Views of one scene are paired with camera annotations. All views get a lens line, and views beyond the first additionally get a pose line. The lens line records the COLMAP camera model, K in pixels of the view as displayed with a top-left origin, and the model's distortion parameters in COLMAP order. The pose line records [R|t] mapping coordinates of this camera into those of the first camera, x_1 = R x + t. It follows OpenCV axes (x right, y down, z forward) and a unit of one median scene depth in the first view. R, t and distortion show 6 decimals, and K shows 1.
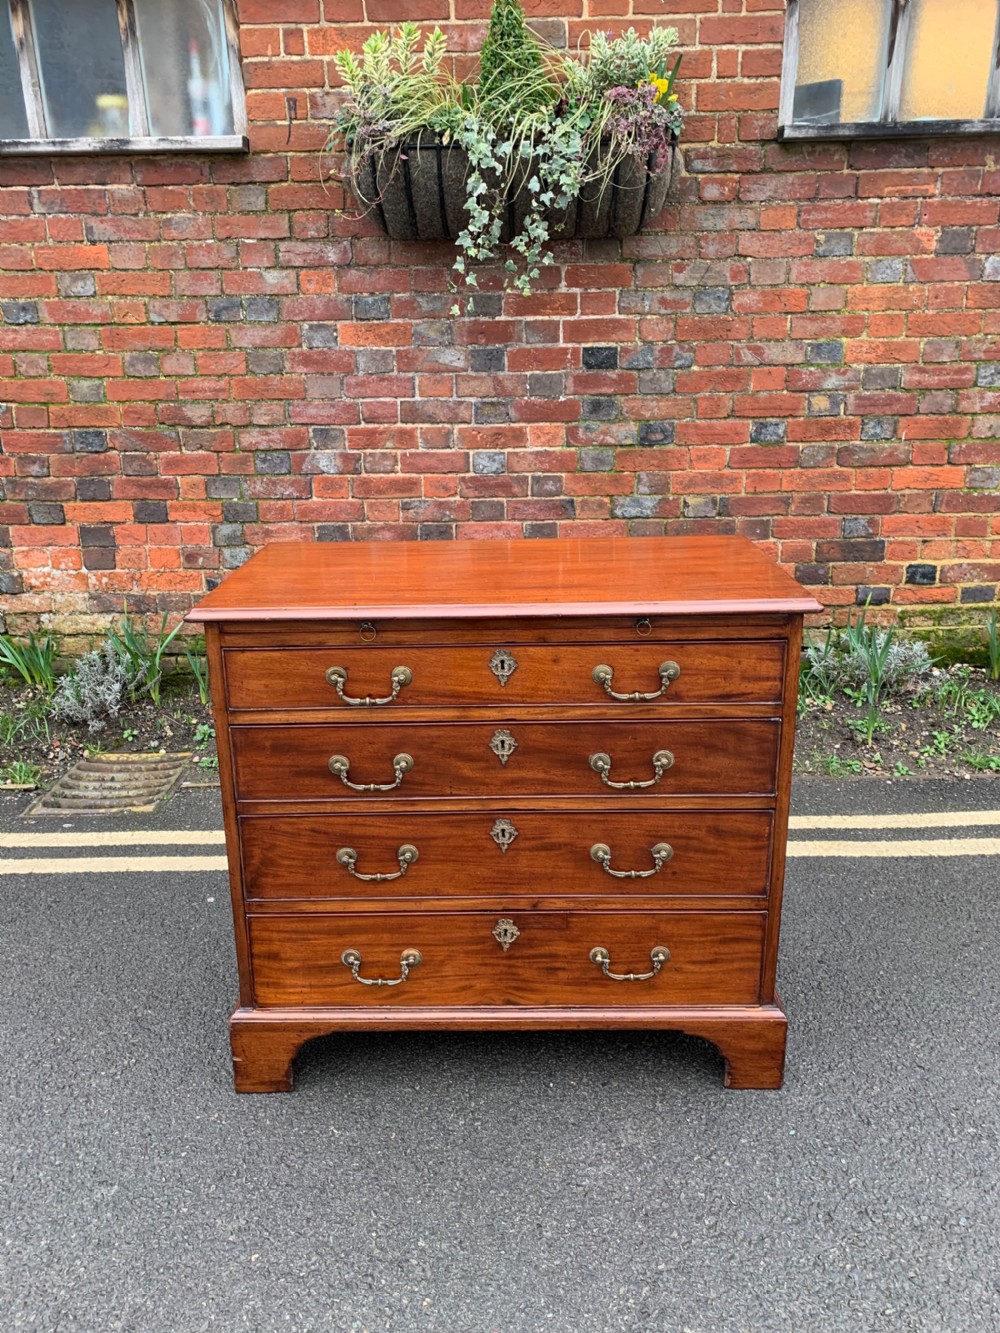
lens RADIAL K [[1023.0, 0, 500.8], [0, 1023.0, 653.0], [0, 0, 1]] dist [0.008900, -0.013510]
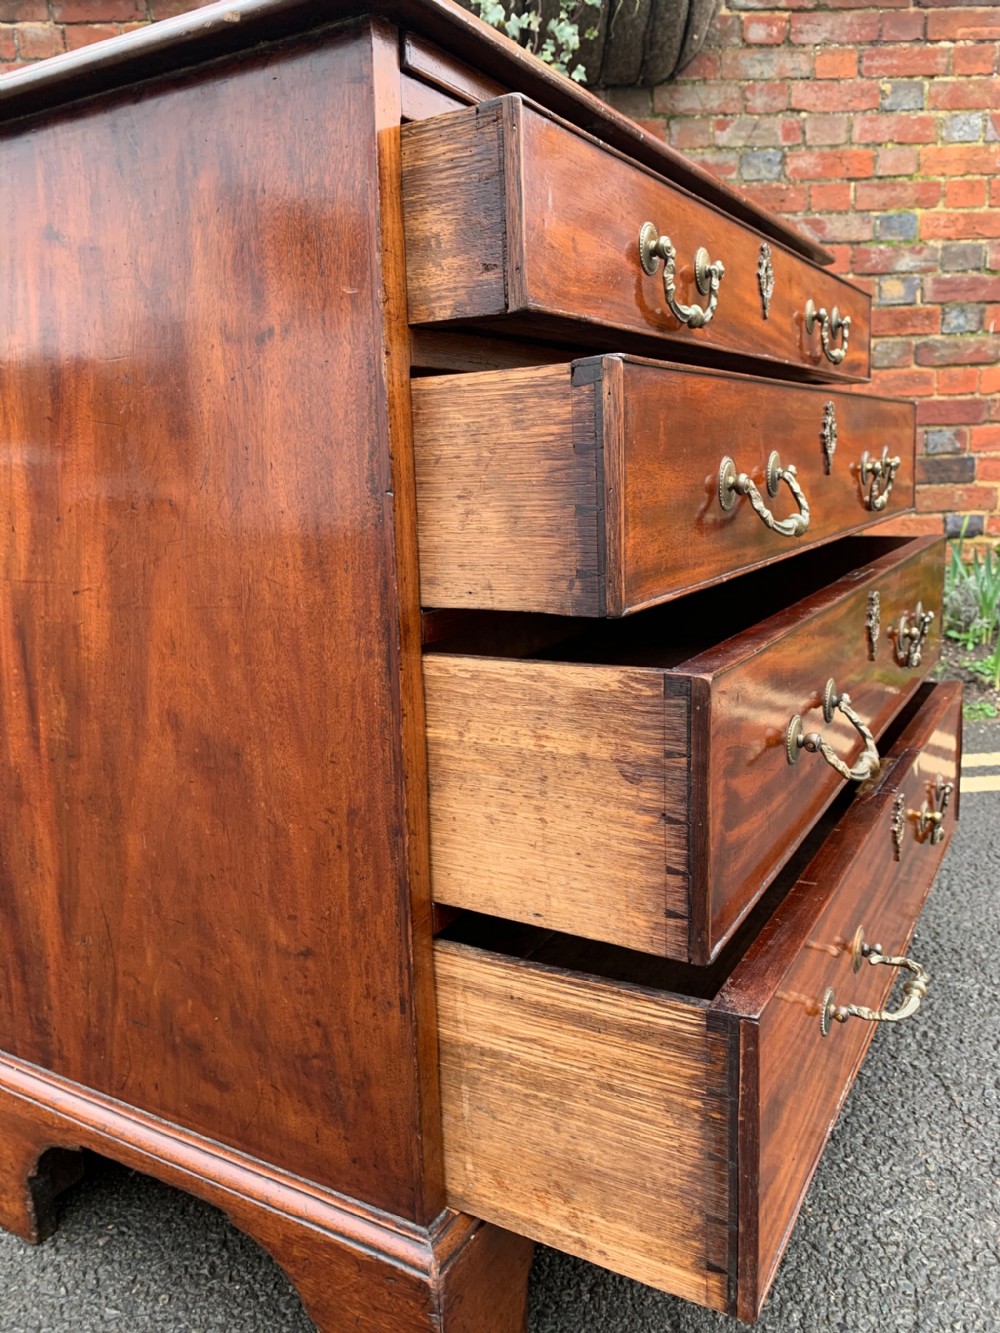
lens RADIAL K [[1023.0, 0, 503.1], [0, 1023.0, 657.3], [0, 0, 1]] dist [0.008900, -0.013510]
pose [[0.997406, -0.032683, 0.064136, -0.070236], [0.039734, 0.992921, -0.111938, 0.139475], [-0.060023, 0.114196, 0.991643, 0.234725]]
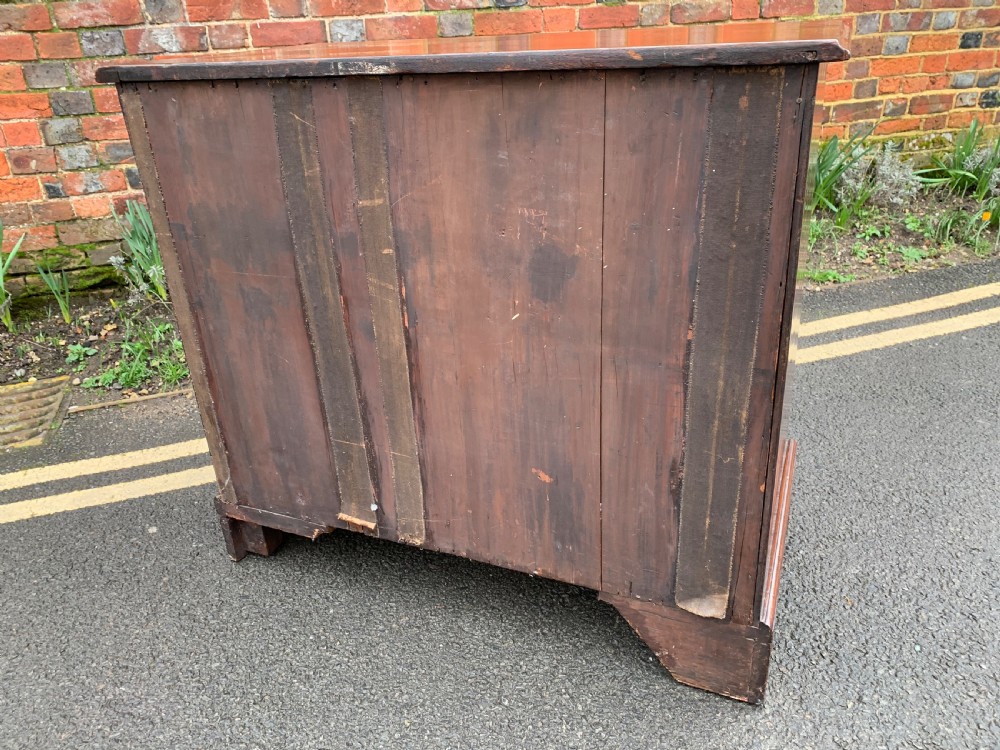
lens RADIAL K [[767.4, 0, 502.1], [0, 767.4, 369.1], [0, 0, 1]] dist [0.008900, -0.013510]
pose [[0.952407, -0.152840, 0.263744, -0.118708], [0.116632, 0.982093, 0.147954, 0.037360], [-0.281634, -0.110152, 0.953178, 0.248763]]
